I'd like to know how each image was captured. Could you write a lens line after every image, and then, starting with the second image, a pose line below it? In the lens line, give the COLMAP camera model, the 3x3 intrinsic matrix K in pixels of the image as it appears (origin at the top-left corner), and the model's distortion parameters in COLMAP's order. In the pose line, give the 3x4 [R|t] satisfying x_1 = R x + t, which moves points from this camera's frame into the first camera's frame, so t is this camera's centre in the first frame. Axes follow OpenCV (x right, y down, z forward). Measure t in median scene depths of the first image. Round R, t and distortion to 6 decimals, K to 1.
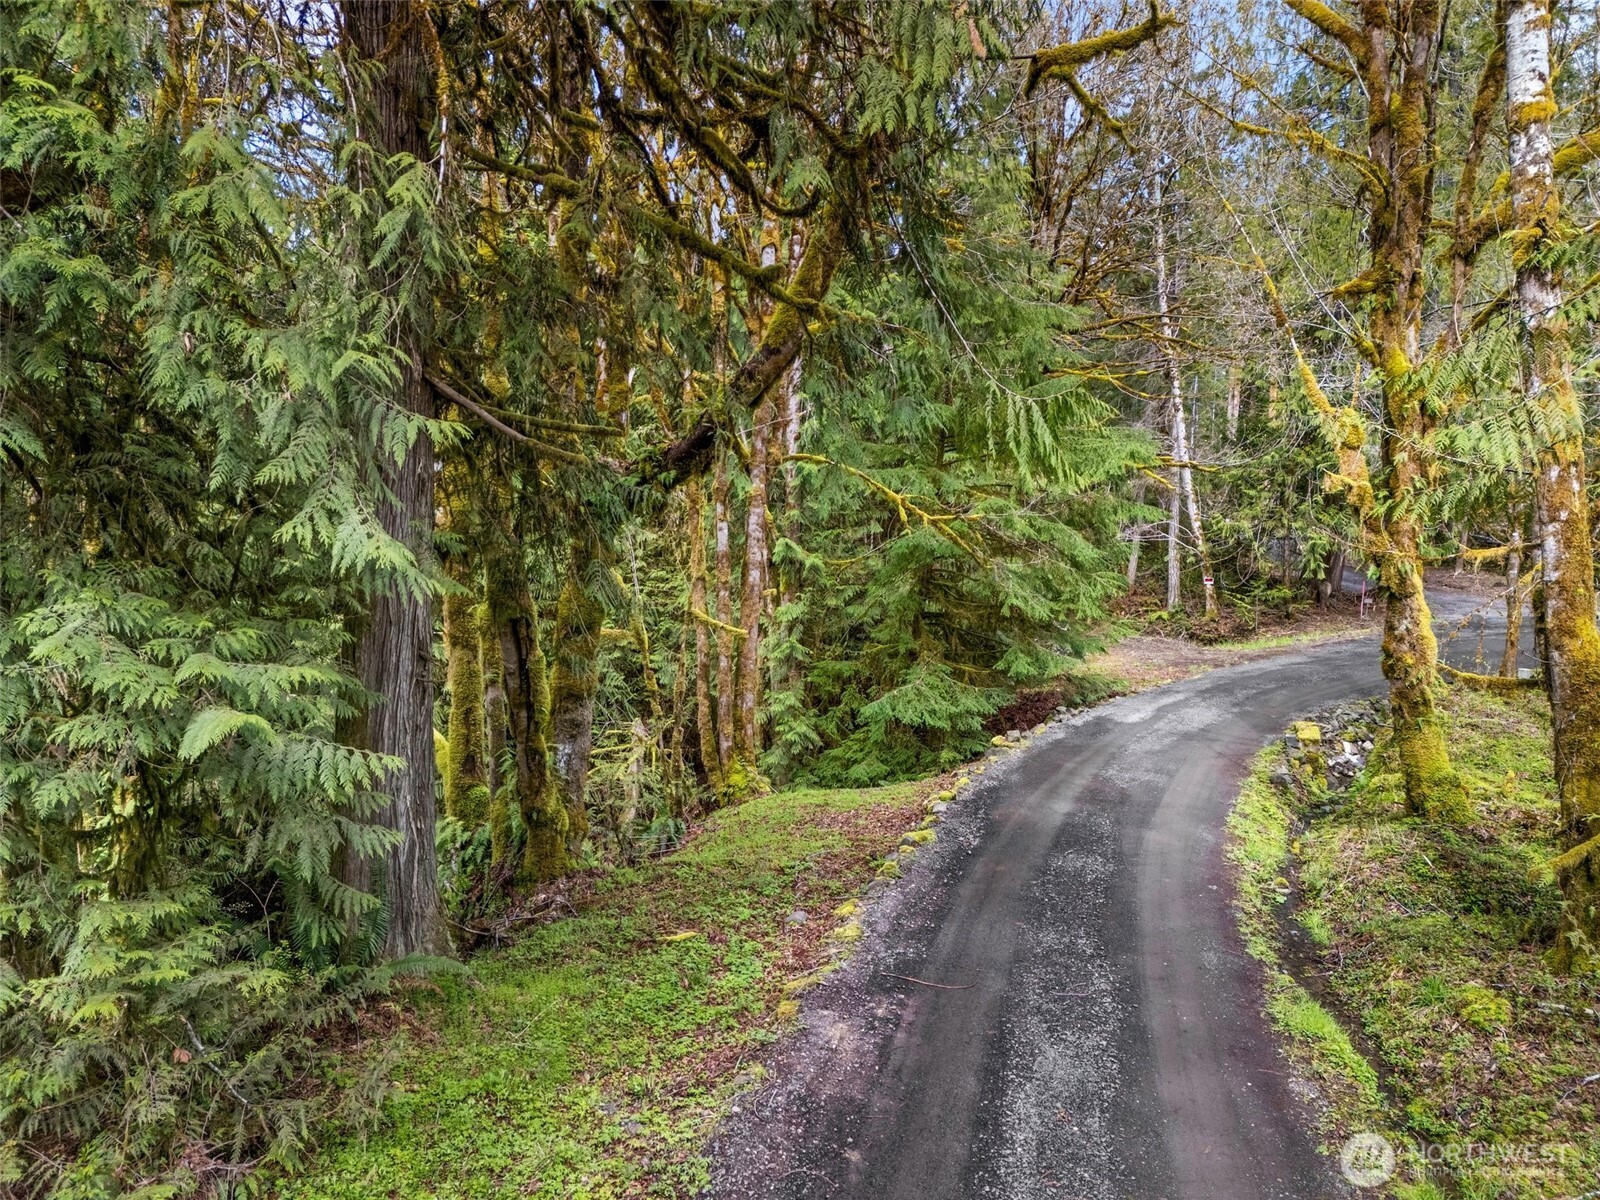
lens RADIAL K [[1148.7, 0, 799.5], [0, 1148.7, 585.8], [0, 0, 1]] dist [0.036570, -0.005966]
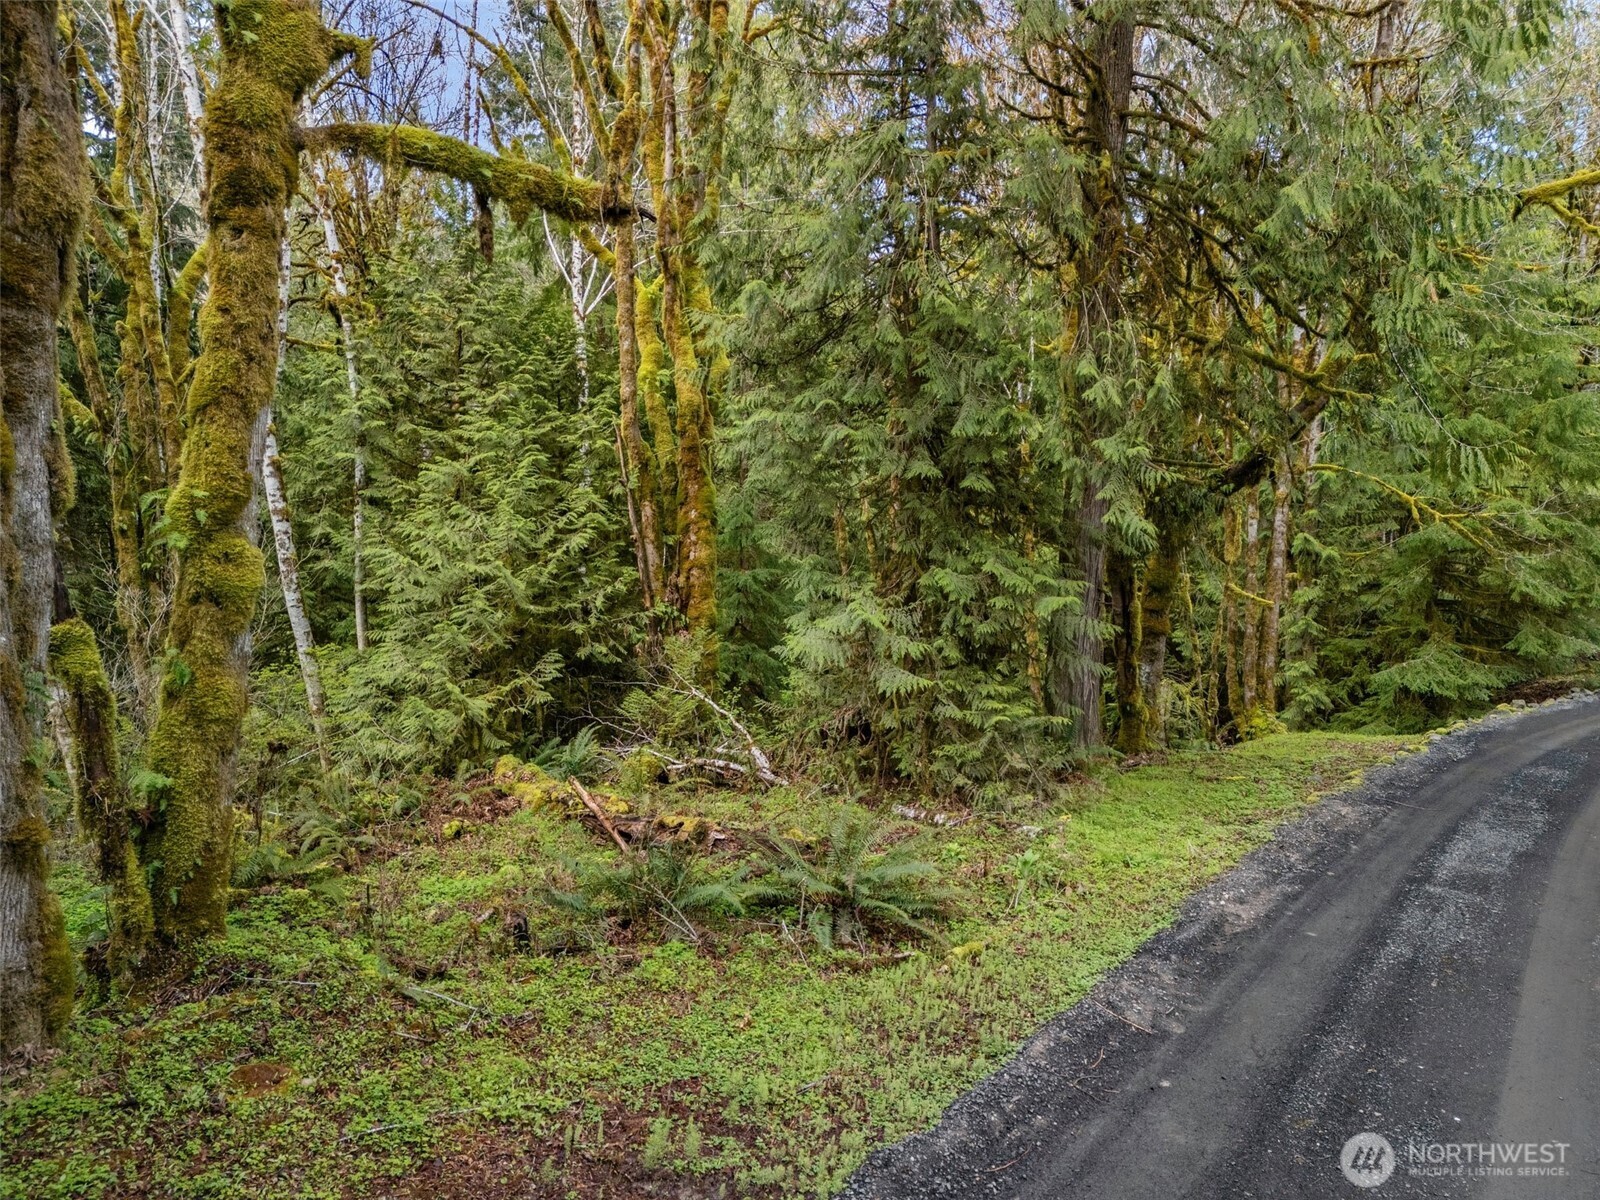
lens RADIAL K [[1148.7, 0, 799.5], [0, 1148.7, 585.8], [0, 0, 1]] dist [0.036570, -0.005966]
pose [[0.916244, 0.026996, -0.399711, -0.011864], [-0.026979, 0.999620, 0.005671, 0.022720], [0.399712, 0.005588, 0.916624, -0.345862]]
